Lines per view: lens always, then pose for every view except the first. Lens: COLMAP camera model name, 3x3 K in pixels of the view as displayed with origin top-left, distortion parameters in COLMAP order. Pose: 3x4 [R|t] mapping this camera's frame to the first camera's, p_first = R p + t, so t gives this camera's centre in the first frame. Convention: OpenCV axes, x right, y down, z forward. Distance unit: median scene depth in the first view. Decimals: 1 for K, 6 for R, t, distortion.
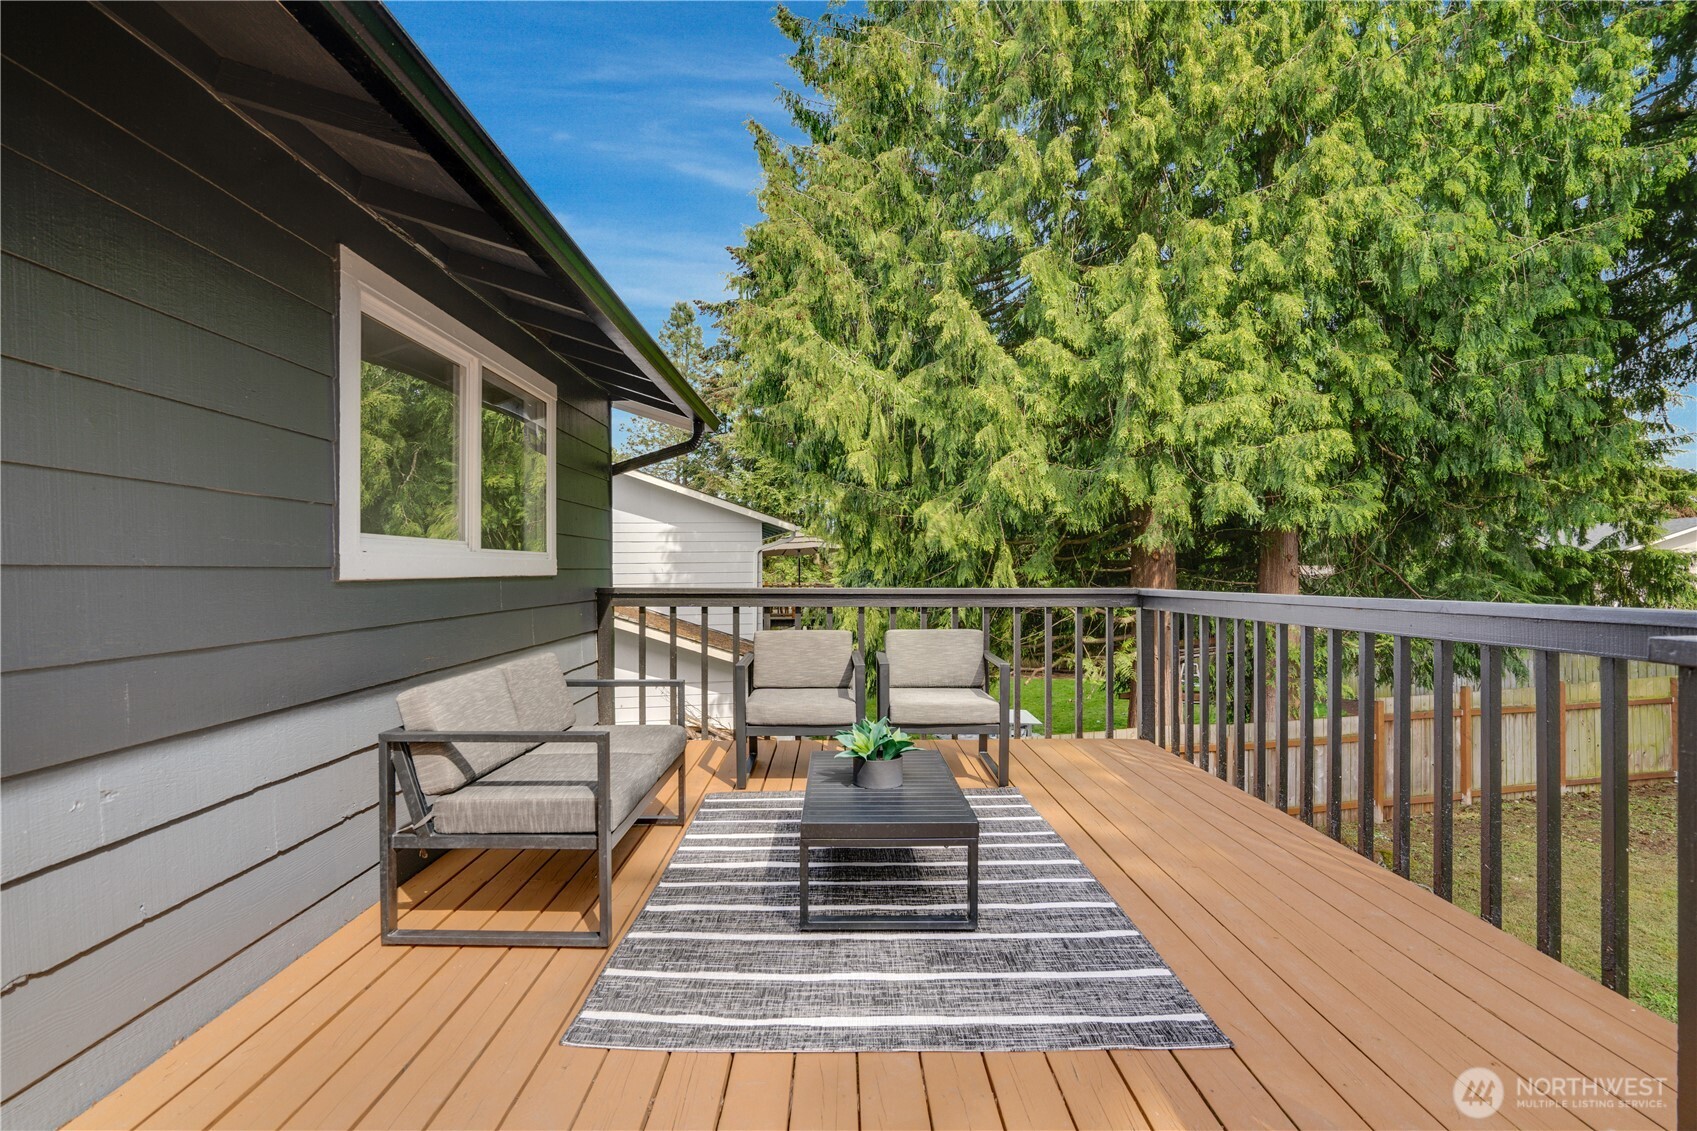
lens RADIAL K [[785.9, 0, 833.8], [0, 785.9, 565.1], [0, 0, 1]] dist [-0.059801, 0.022791]
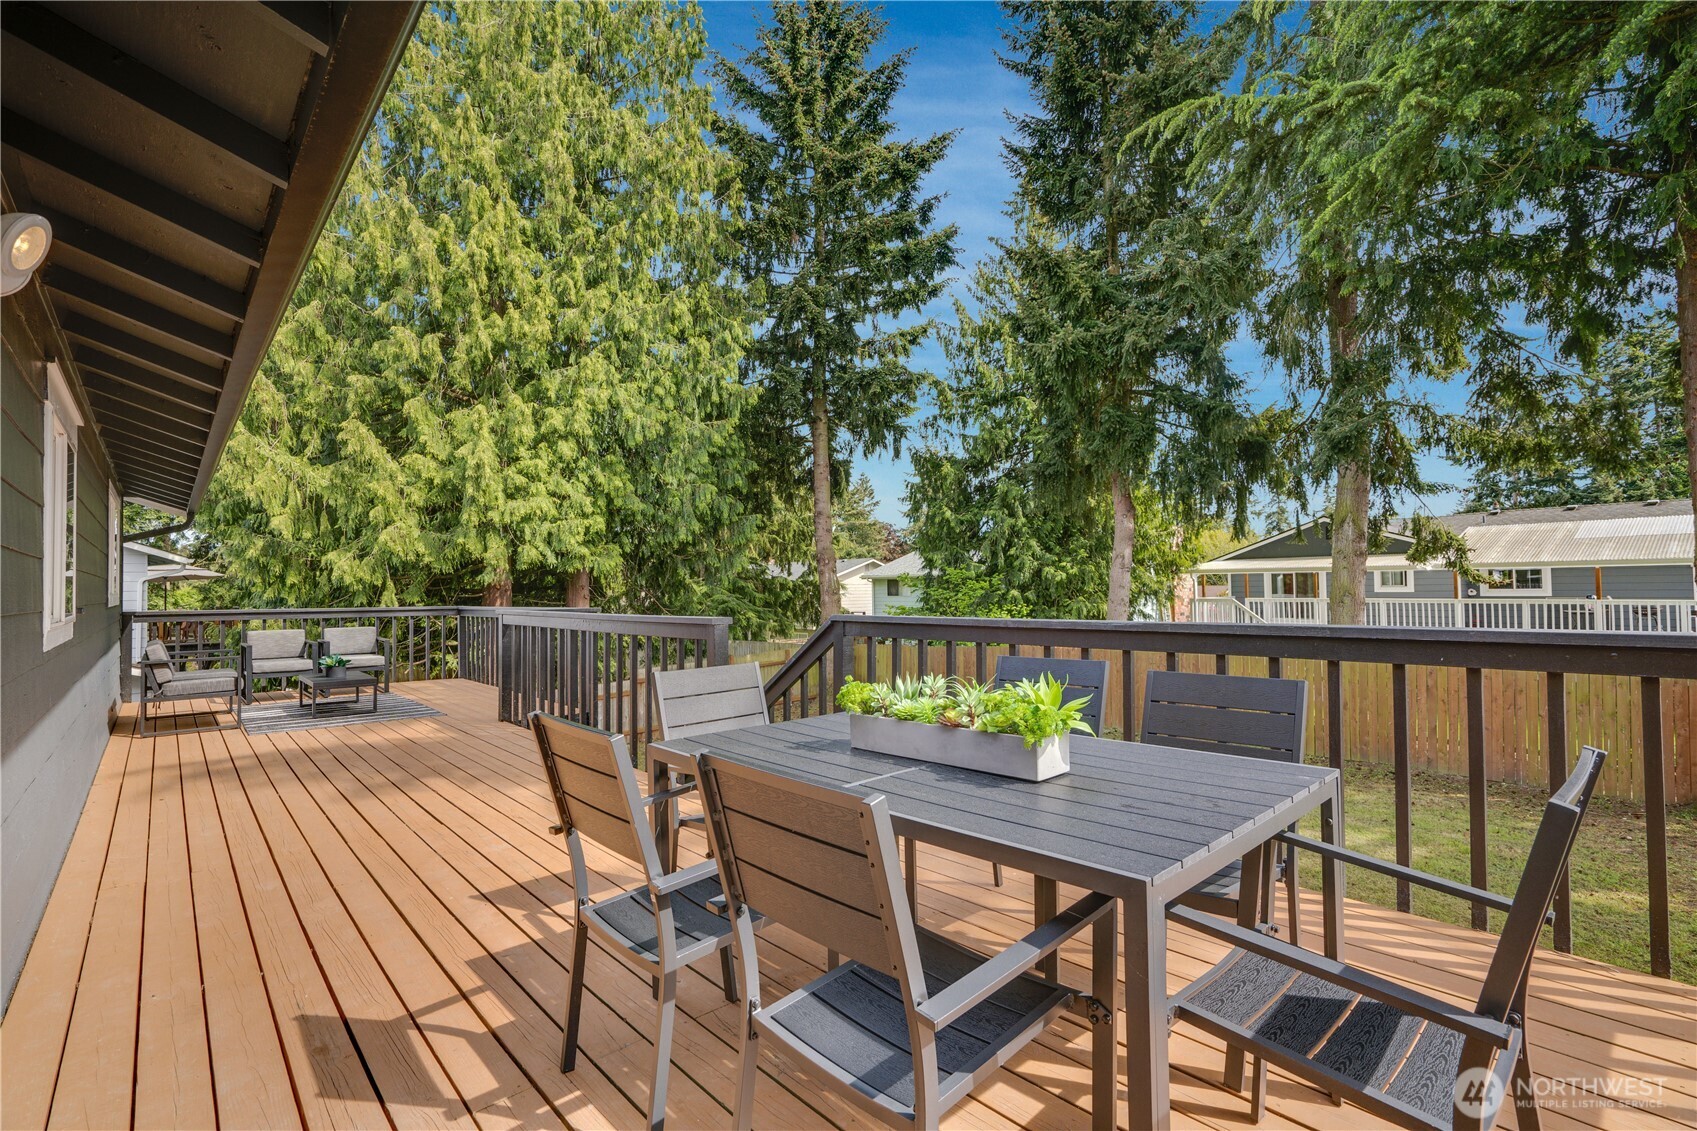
lens RADIAL K [[785.9, 0, 833.8], [0, 785.9, 565.1], [0, 0, 1]] dist [-0.059801, 0.022791]
pose [[0.744352, 0.013601, 0.667649, -0.151829], [0.005973, 0.999617, -0.027022, -0.010471], [-0.667761, 0.024102, 0.743986, -0.742914]]
